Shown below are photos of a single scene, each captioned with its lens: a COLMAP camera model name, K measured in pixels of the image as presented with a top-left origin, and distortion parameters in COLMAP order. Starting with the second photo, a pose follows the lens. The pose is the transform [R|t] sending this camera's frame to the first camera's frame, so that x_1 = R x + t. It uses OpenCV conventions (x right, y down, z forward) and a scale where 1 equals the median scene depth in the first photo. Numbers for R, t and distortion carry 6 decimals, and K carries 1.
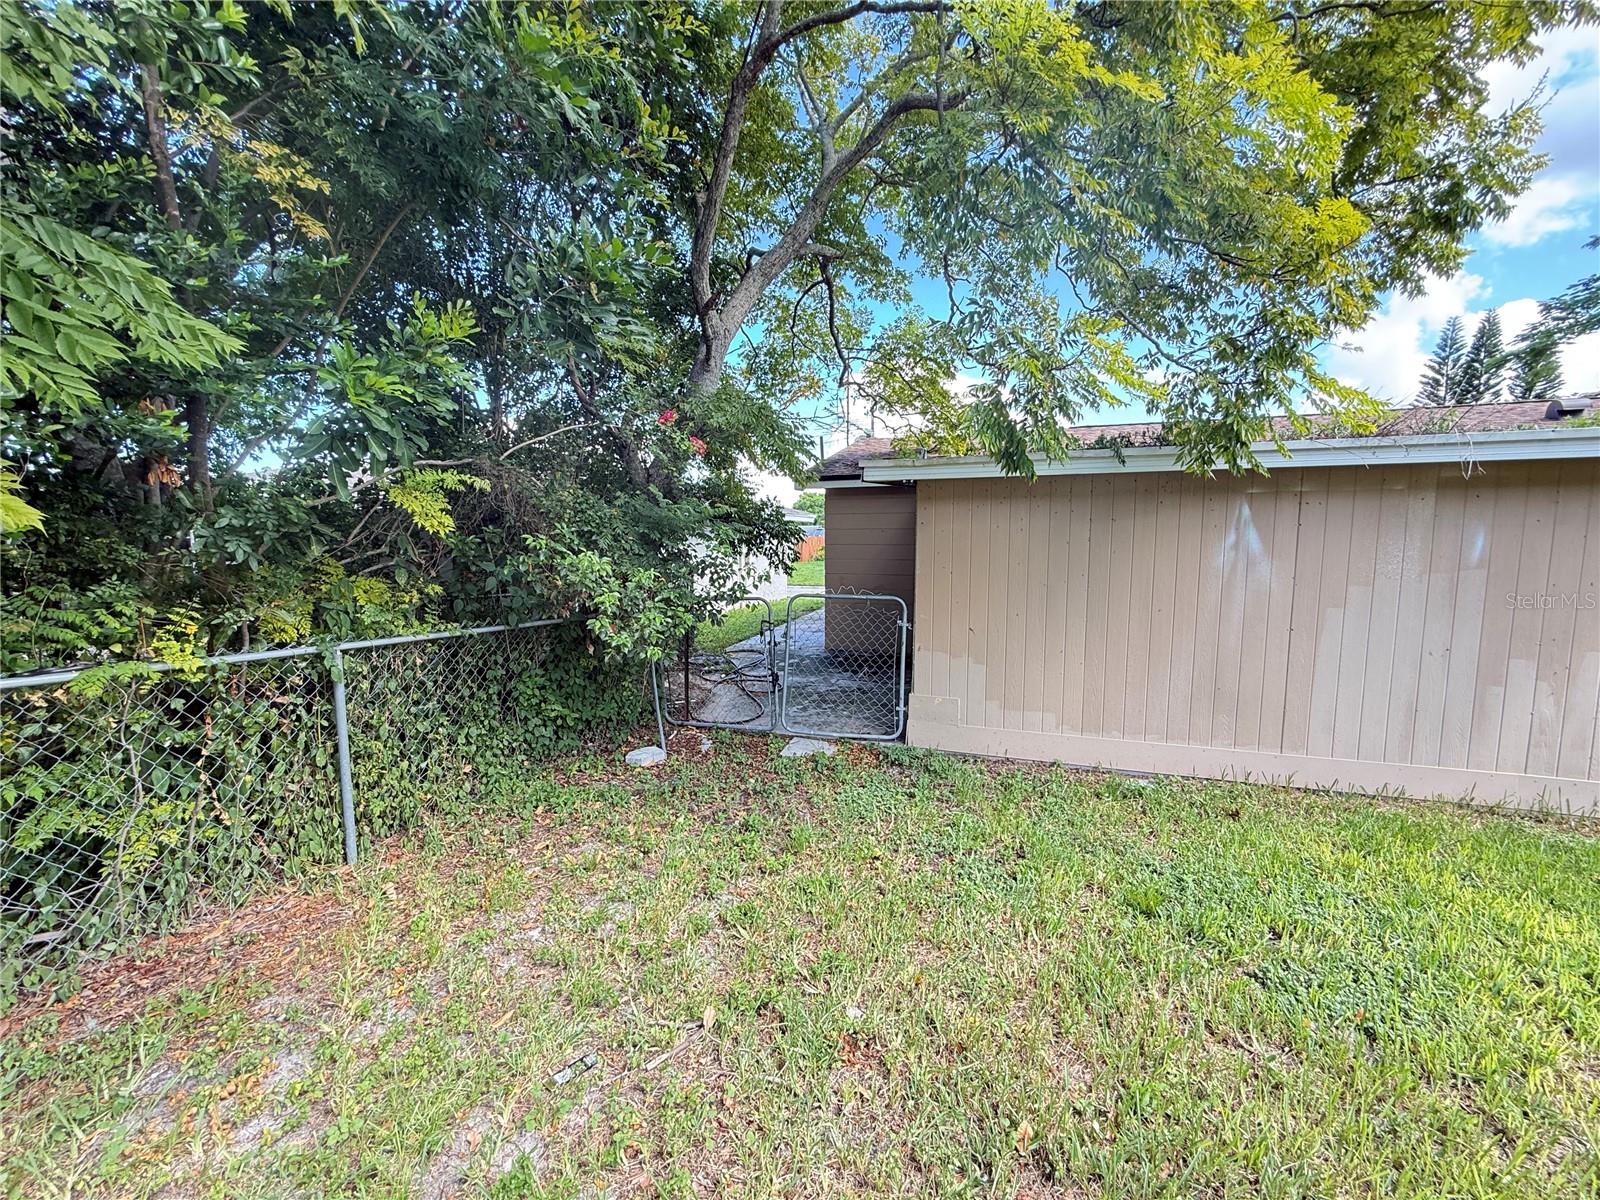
lens RADIAL K [[639.8, 0, 795.9], [0, 639.8, 600.0], [0, 0, 1]] dist [0.000732, 0.000327]
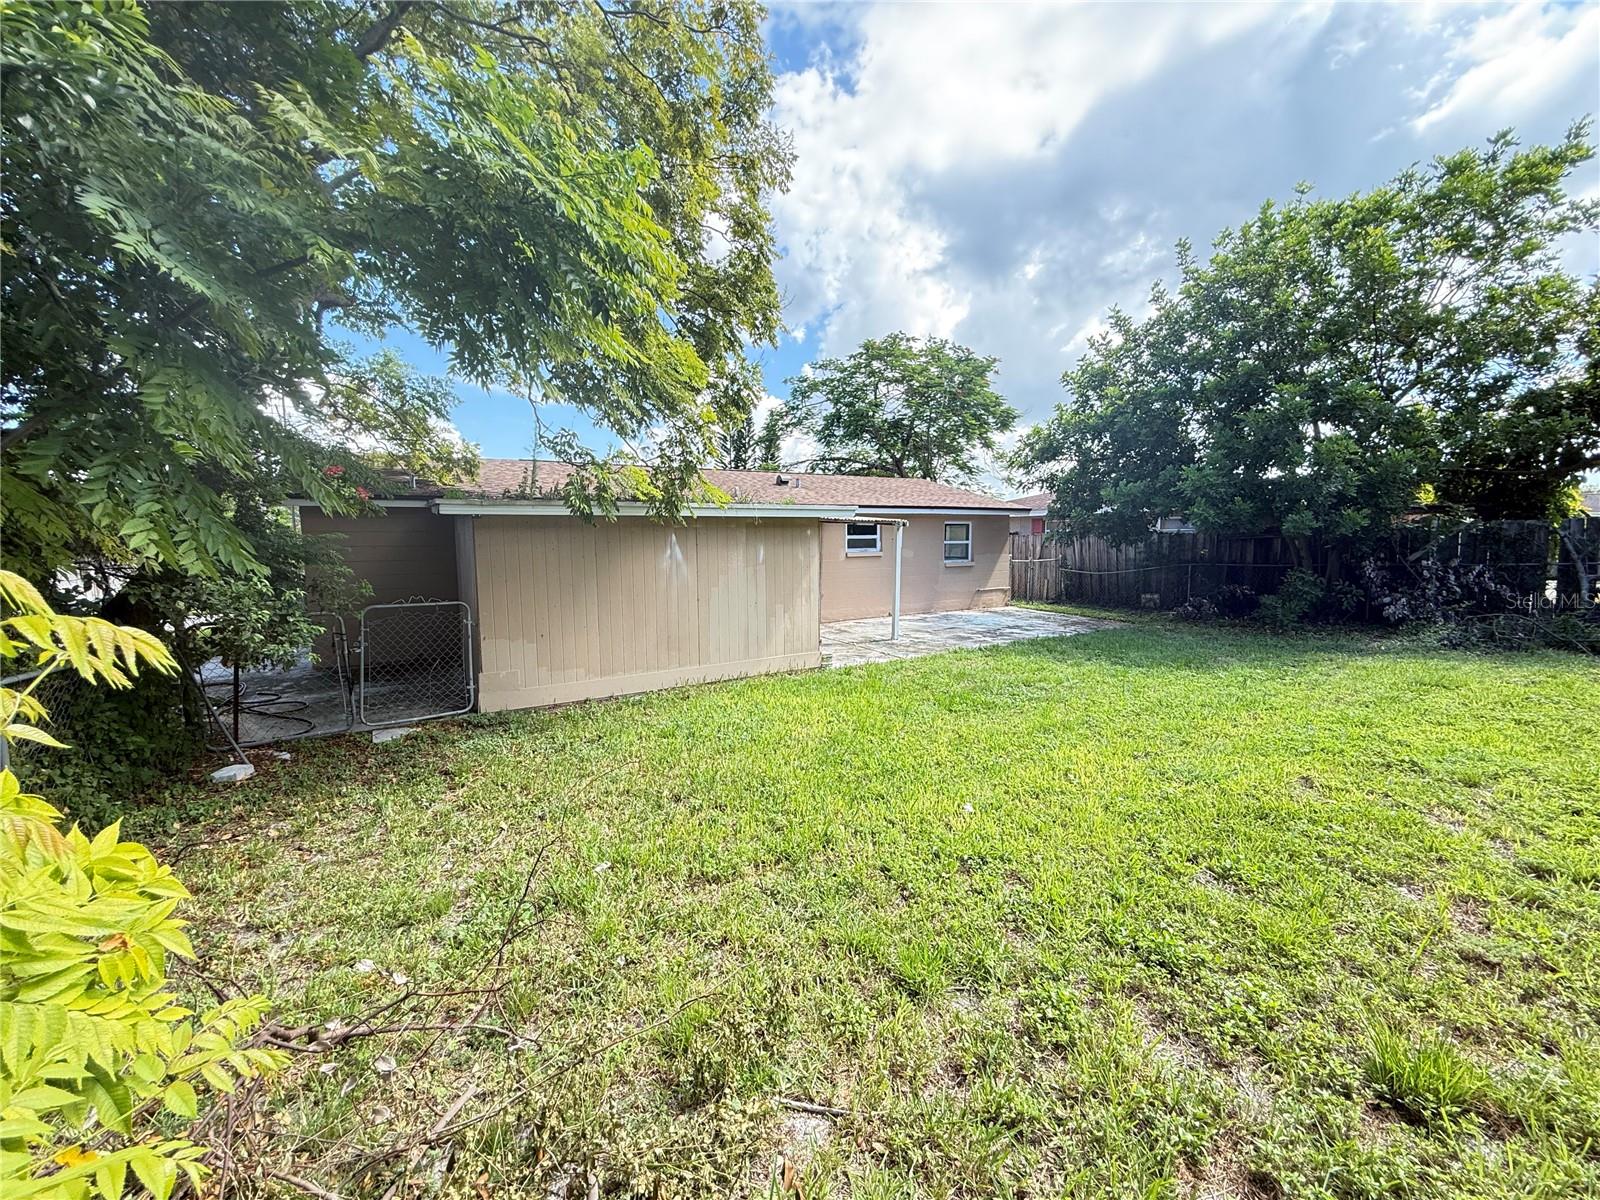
lens RADIAL K [[639.8, 0, 790.7], [0, 639.8, 593.0], [0, 0, 1]] dist [0.000732, 0.000327]
pose [[0.641750, -0.069222, 0.763783, -0.485261], [0.090202, 0.995819, 0.014462, 0.022693], [-0.761591, 0.059614, 0.645311, -0.423620]]
